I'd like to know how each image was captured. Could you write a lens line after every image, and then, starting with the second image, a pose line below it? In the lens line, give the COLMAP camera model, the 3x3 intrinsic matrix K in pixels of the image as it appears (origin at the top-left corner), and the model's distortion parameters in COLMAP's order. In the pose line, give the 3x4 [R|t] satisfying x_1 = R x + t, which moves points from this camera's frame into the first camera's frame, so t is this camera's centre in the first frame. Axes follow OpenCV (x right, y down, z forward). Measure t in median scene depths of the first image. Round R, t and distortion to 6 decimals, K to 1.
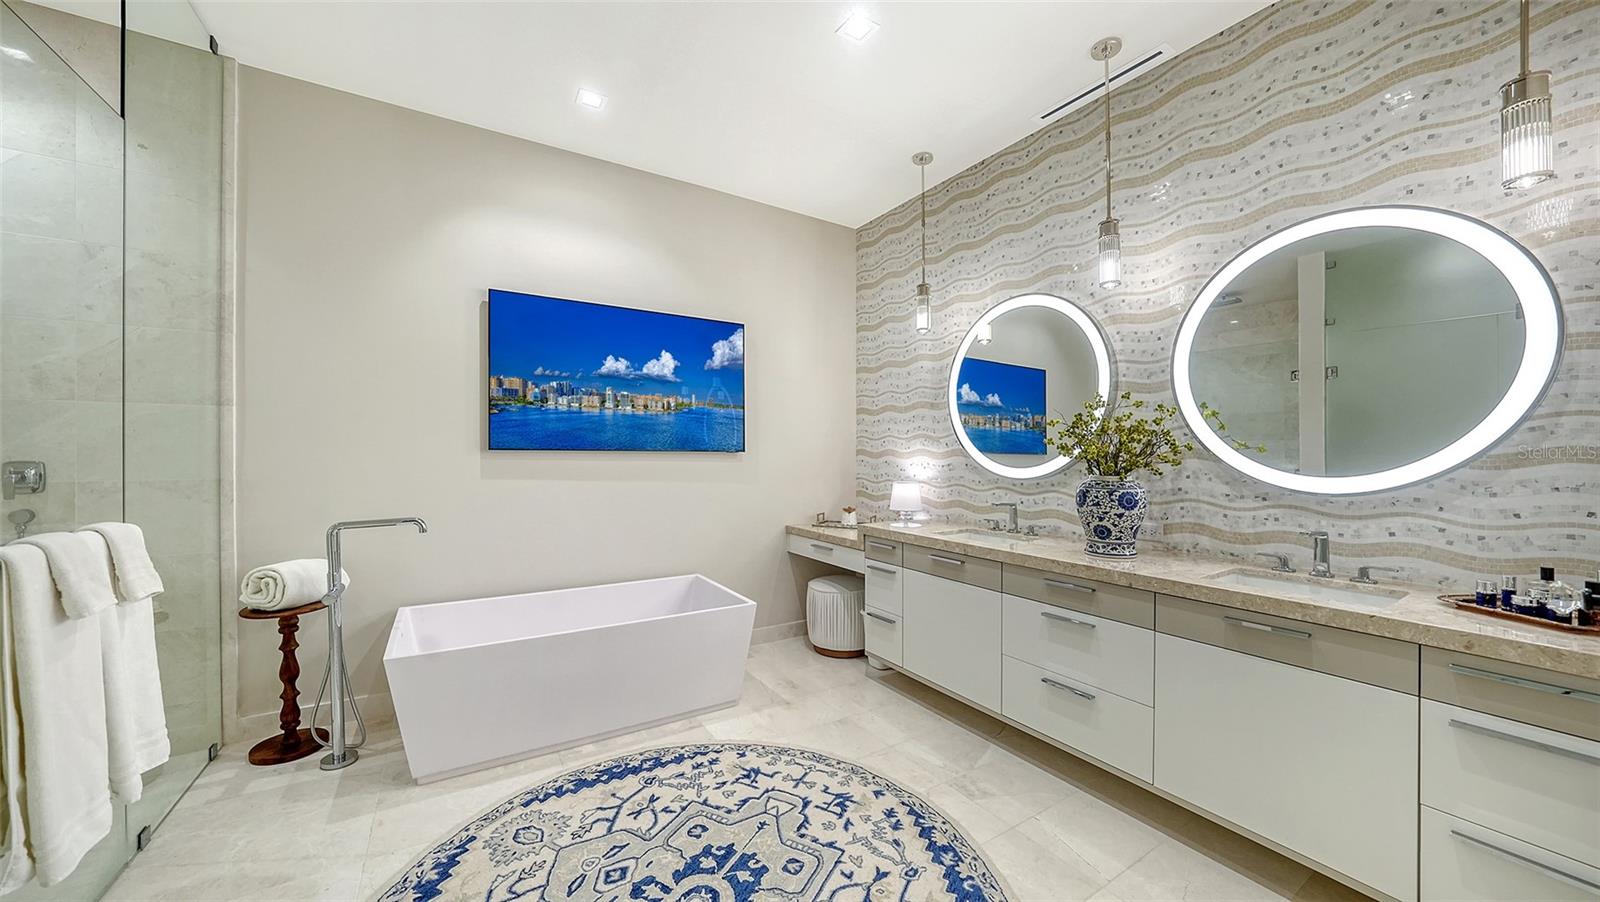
lens RADIAL K [[547.7, 0, 800.1], [0, 547.7, 460.1], [0, 0, 1]] dist [-0.008543, 0.000987]
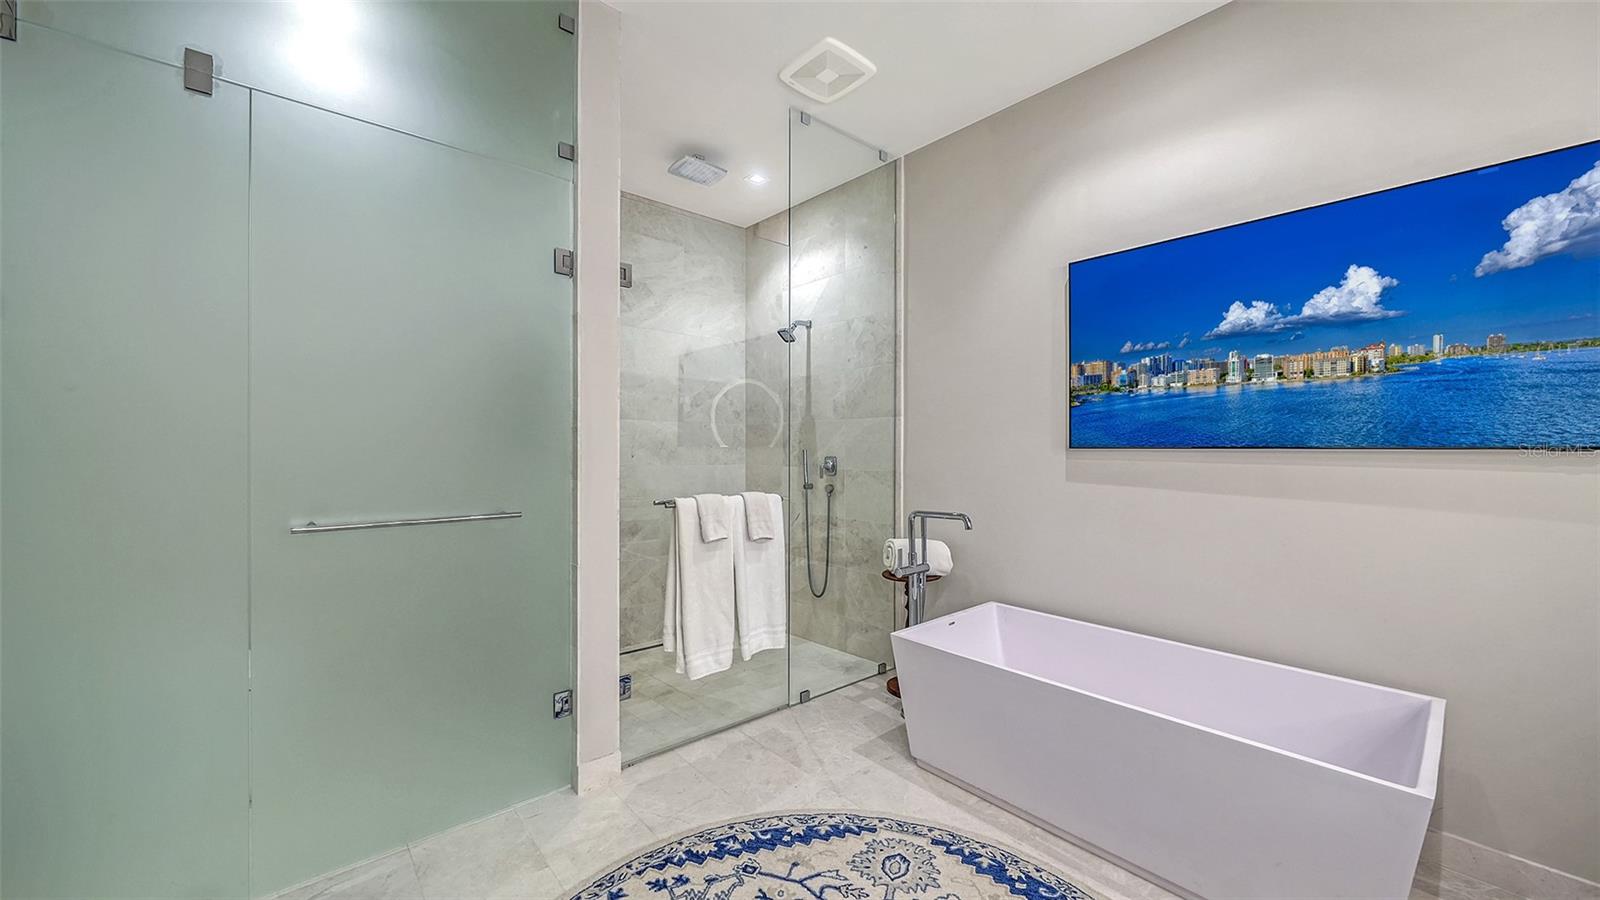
lens RADIAL K [[605.1, 0, 791.4], [0, 605.1, 447.7], [0, 0, 1]] dist [0.008756, 0.000330]
pose [[0.154900, 0.007805, -0.987899, 0.361762], [0.004000, 0.999956, 0.008528, -0.034225], [0.987922, -0.005273, 0.154862, 0.465712]]
